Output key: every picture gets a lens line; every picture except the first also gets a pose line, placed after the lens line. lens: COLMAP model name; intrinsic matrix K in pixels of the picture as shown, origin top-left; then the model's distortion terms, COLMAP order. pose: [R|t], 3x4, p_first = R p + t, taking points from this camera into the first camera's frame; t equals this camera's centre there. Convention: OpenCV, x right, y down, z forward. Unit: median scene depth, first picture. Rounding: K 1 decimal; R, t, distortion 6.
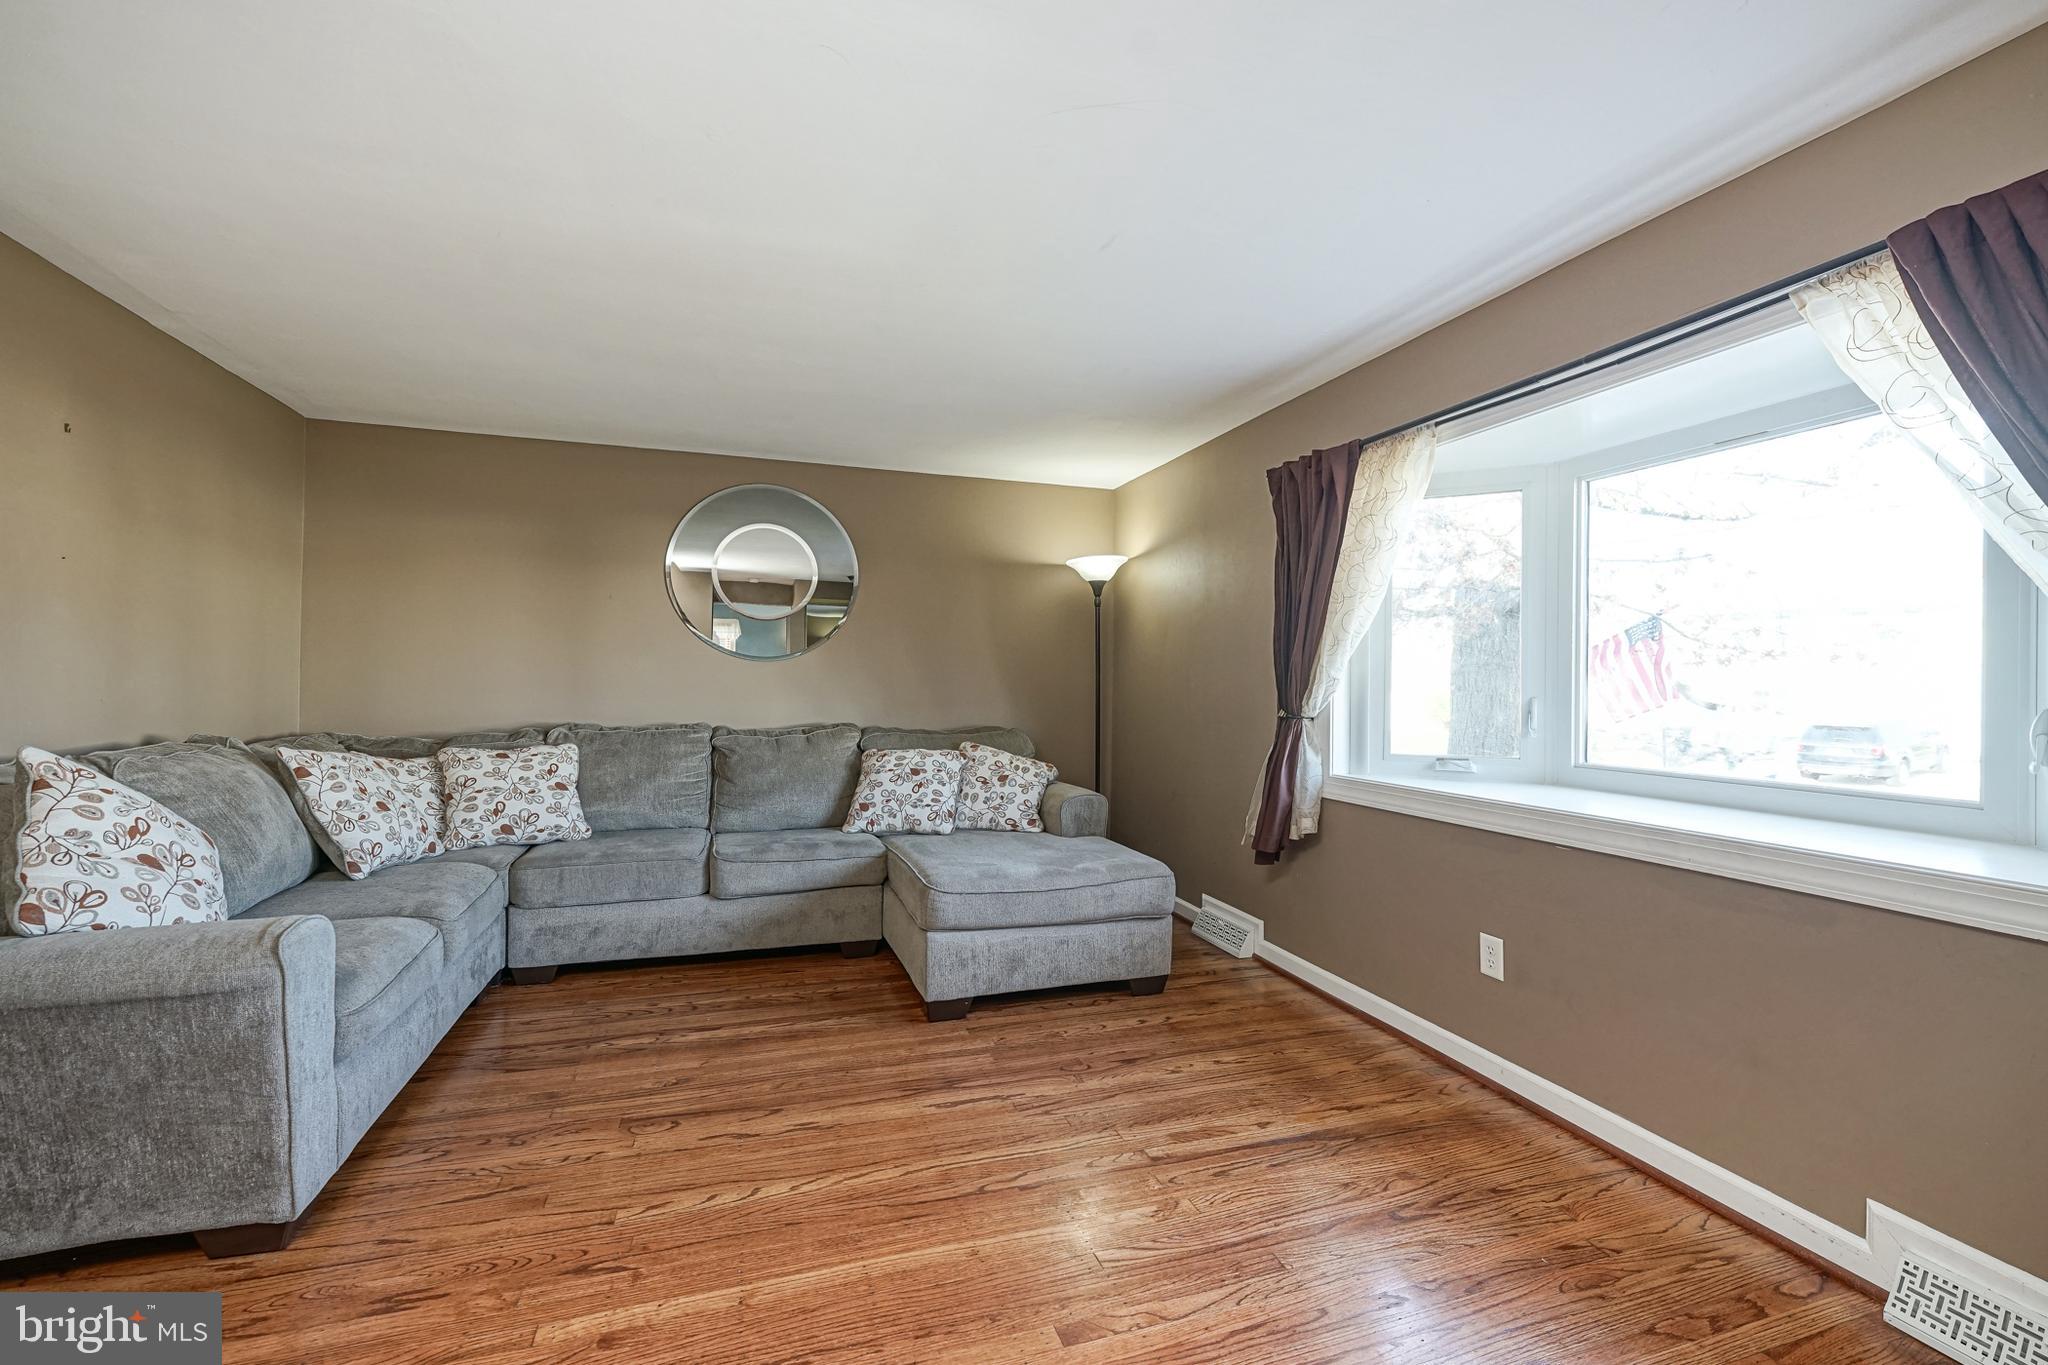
lens RADIAL K [[875.0, 0, 1099.6], [0, 875.0, 684.5], [0, 0, 1]] dist [-0.001895, -0.000180]
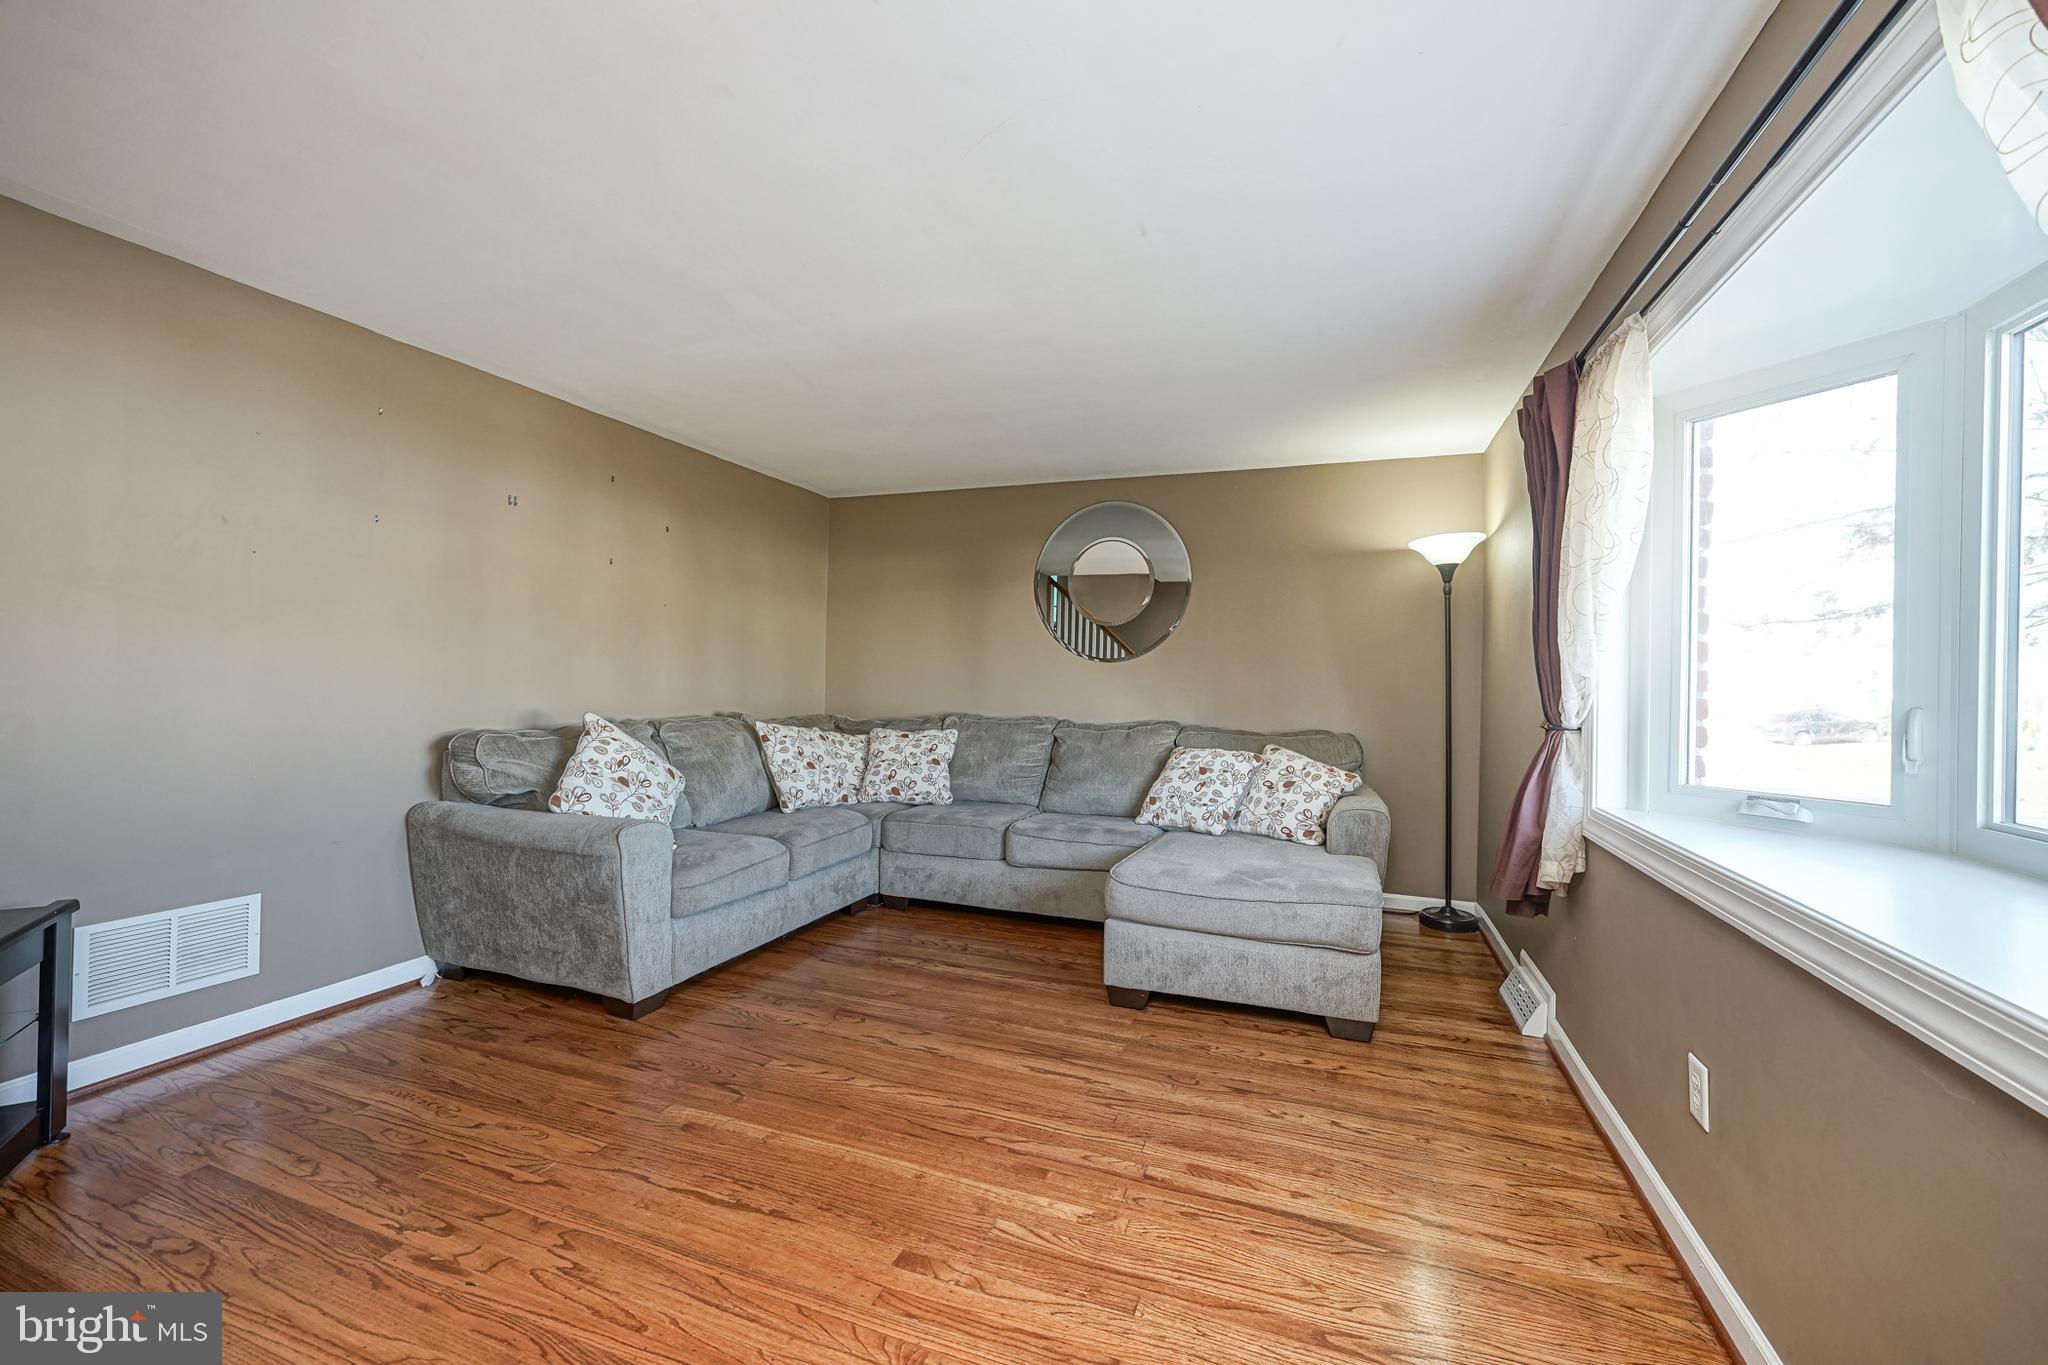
lens RADIAL K [[898.0, 0, 1024.0], [0, 898.0, 682.5], [0, 0, 1]] dist [-0.001293, 0.000013]
pose [[0.752663, 0.004096, -0.658393, 0.407187], [-0.008578, 0.999957, -0.003585, 0.005041], [0.658350, 0.008346, 0.752665, 0.113899]]
